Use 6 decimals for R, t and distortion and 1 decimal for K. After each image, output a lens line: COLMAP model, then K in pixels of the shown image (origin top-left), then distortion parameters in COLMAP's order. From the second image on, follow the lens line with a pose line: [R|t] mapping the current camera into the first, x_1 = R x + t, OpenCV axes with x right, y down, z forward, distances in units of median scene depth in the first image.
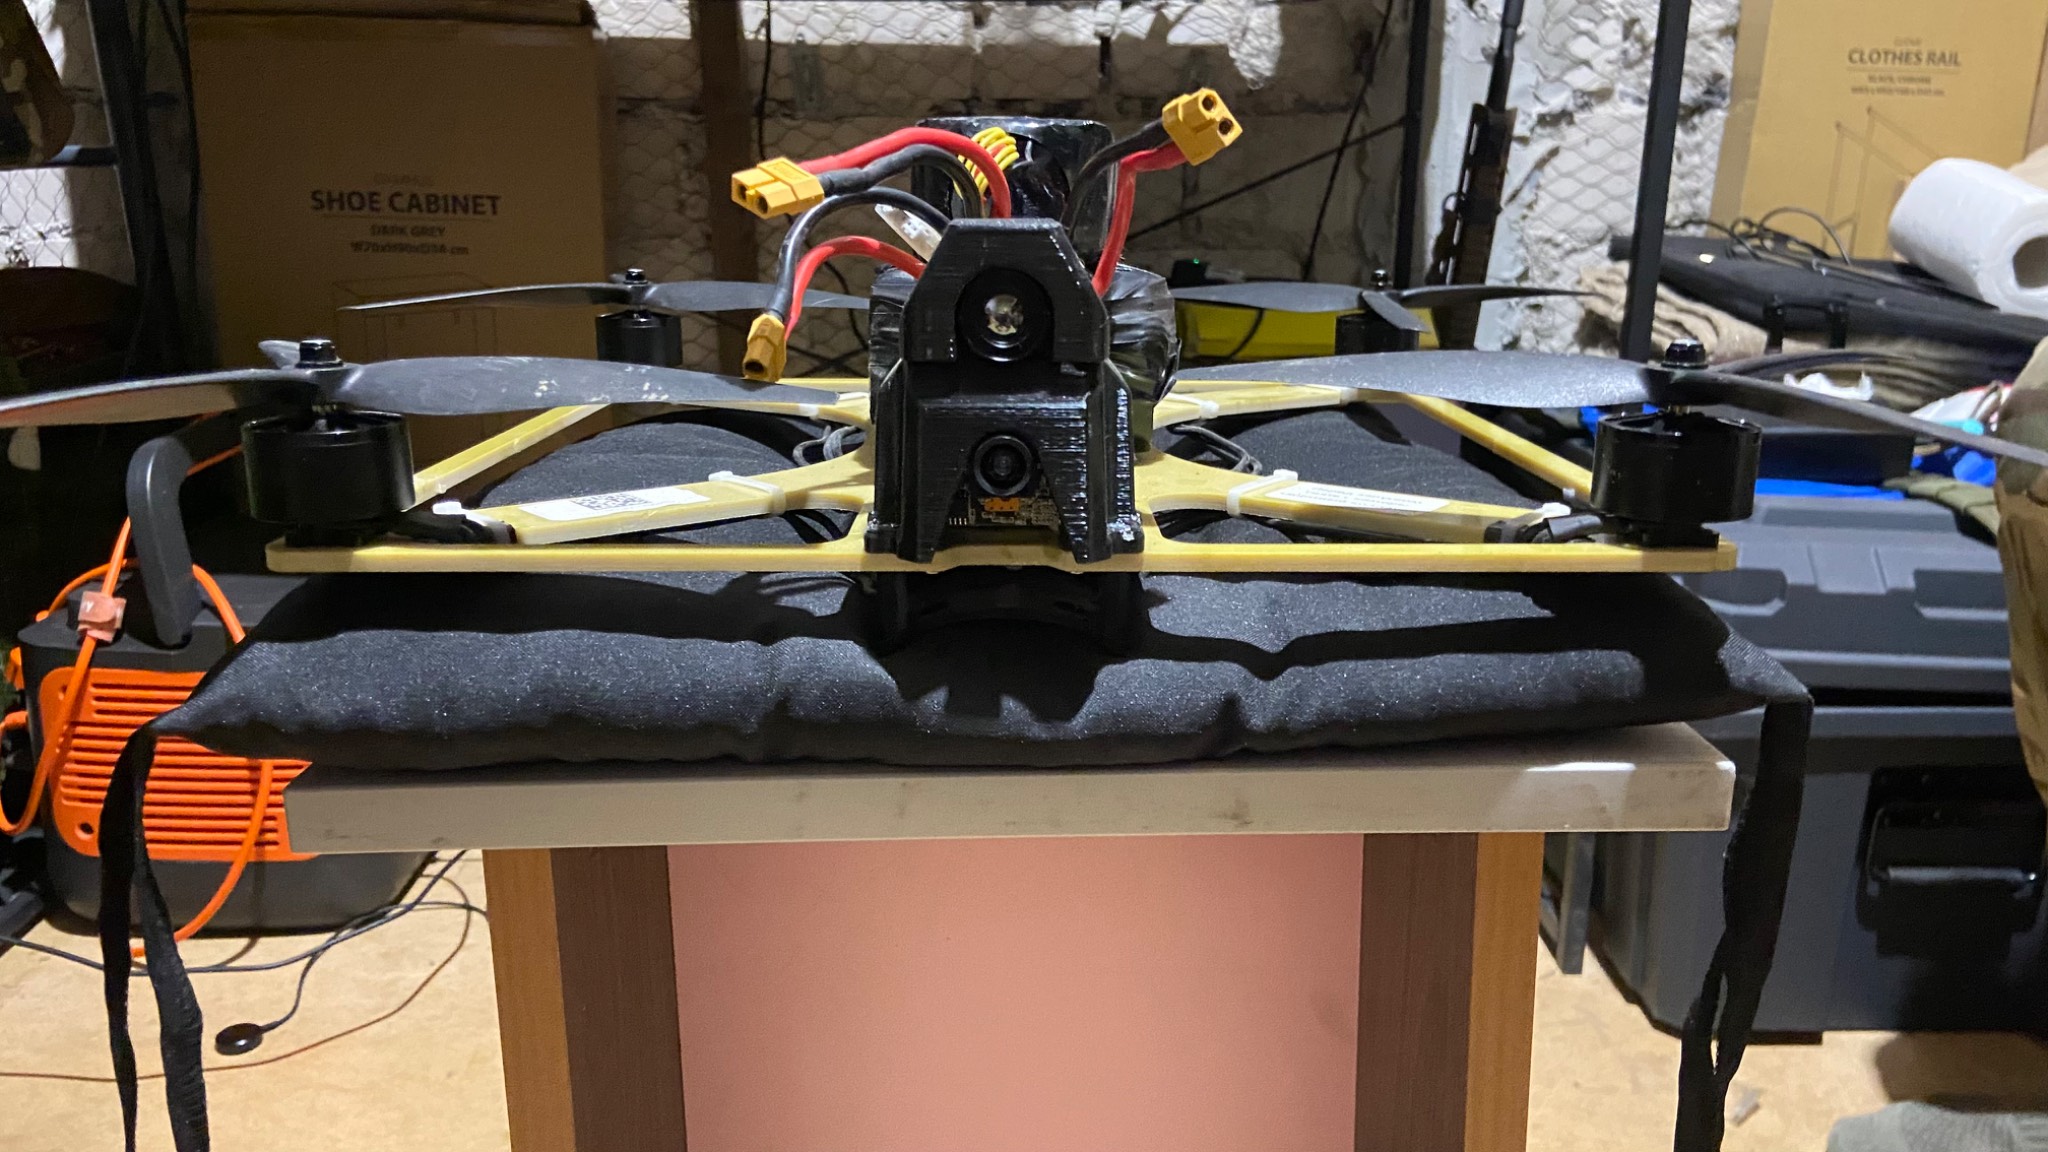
lens RADIAL K [[1513.7, 0, 1015.8], [0, 1513.7, 580.6], [0, 0, 1]] dist [0.012024, 0.006490]
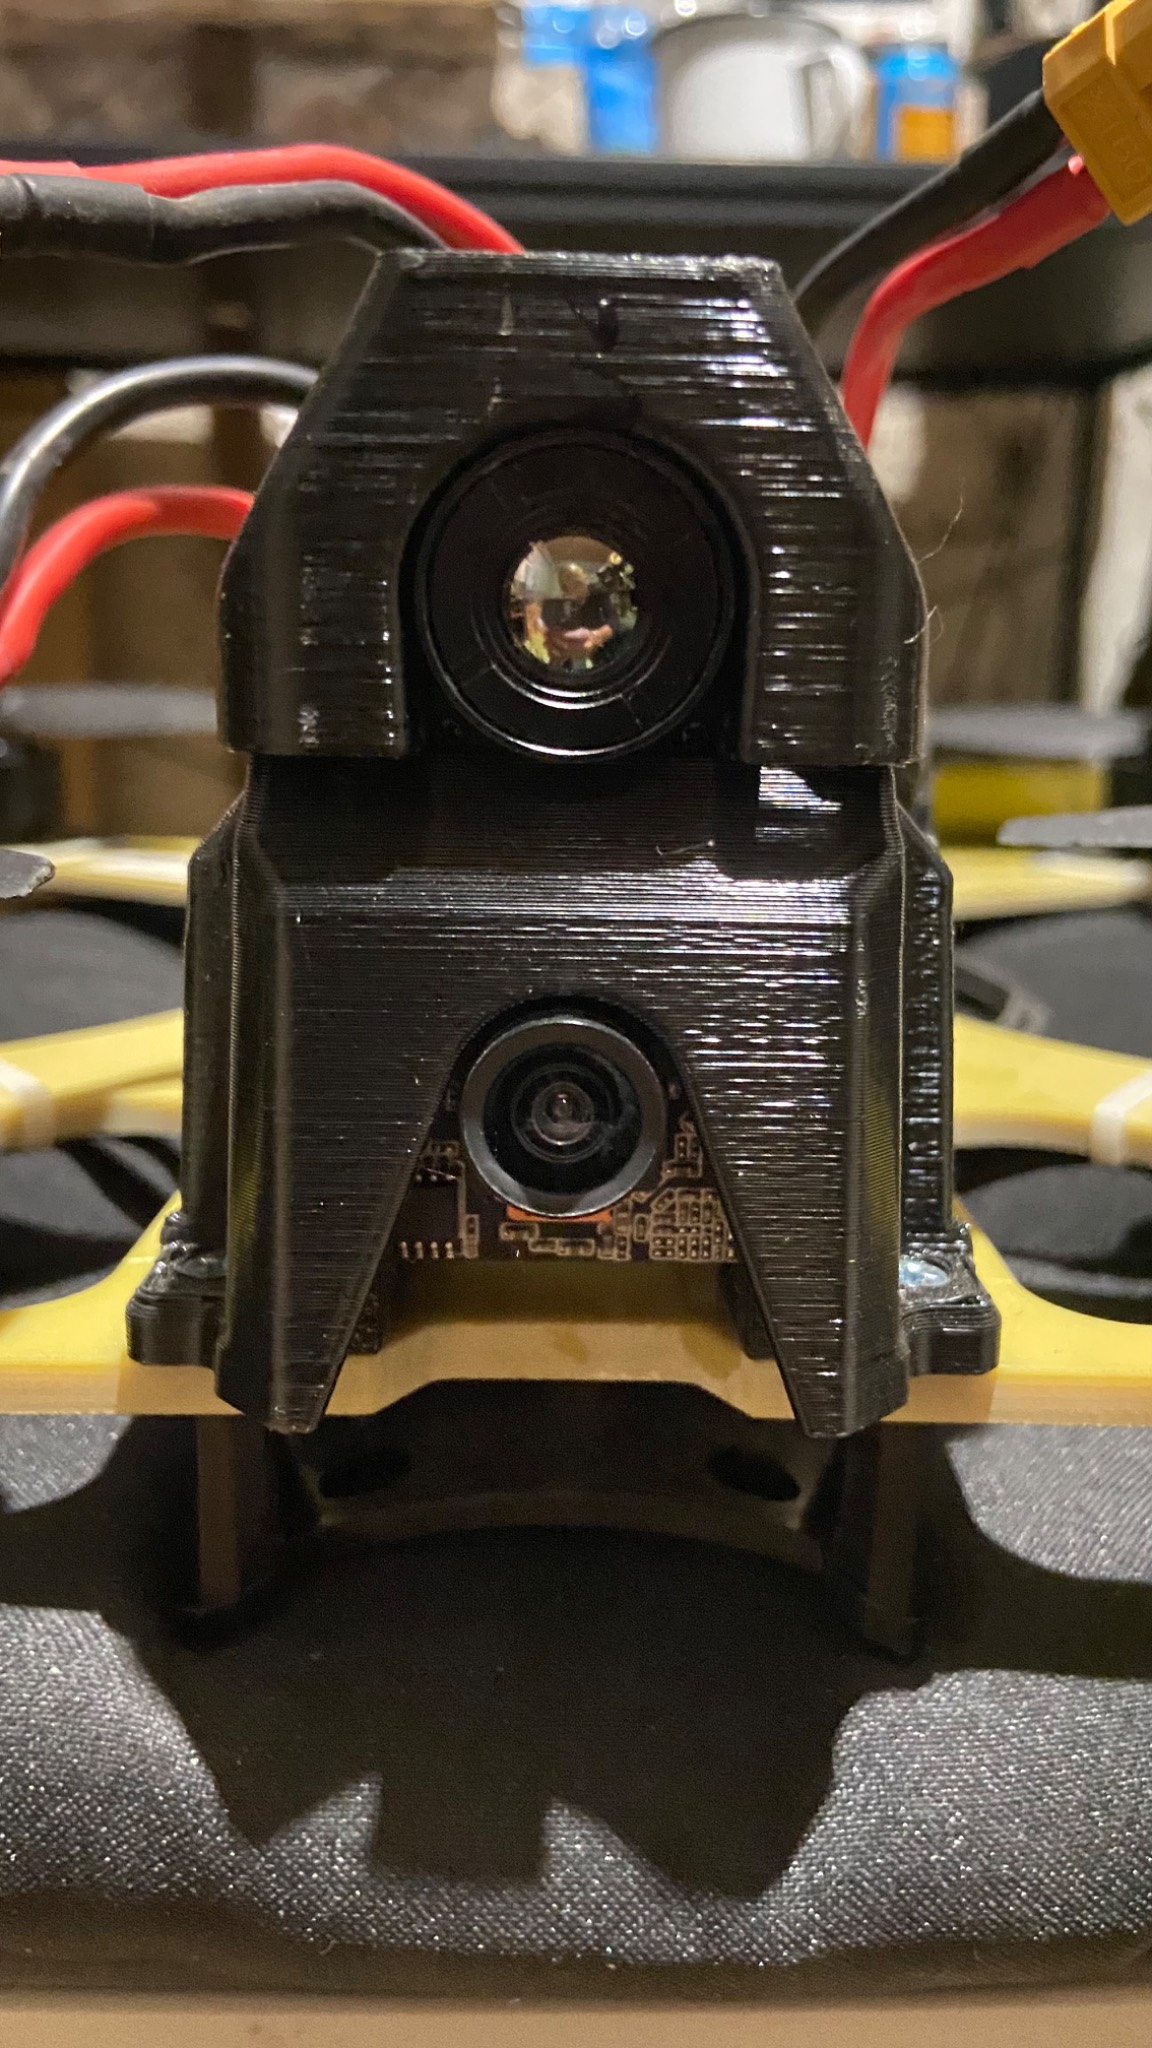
lens RADIAL K [[1513.7, 0, 574.4], [0, 1513.7, 1021.4], [0, 0, 1]] dist [0.012024, 0.006490]
pose [[0.999853, 0.015959, -0.006295, -0.004305], [-0.016113, 0.999553, -0.025201, -0.082807], [0.005890, 0.025298, 0.999663, 0.675527]]
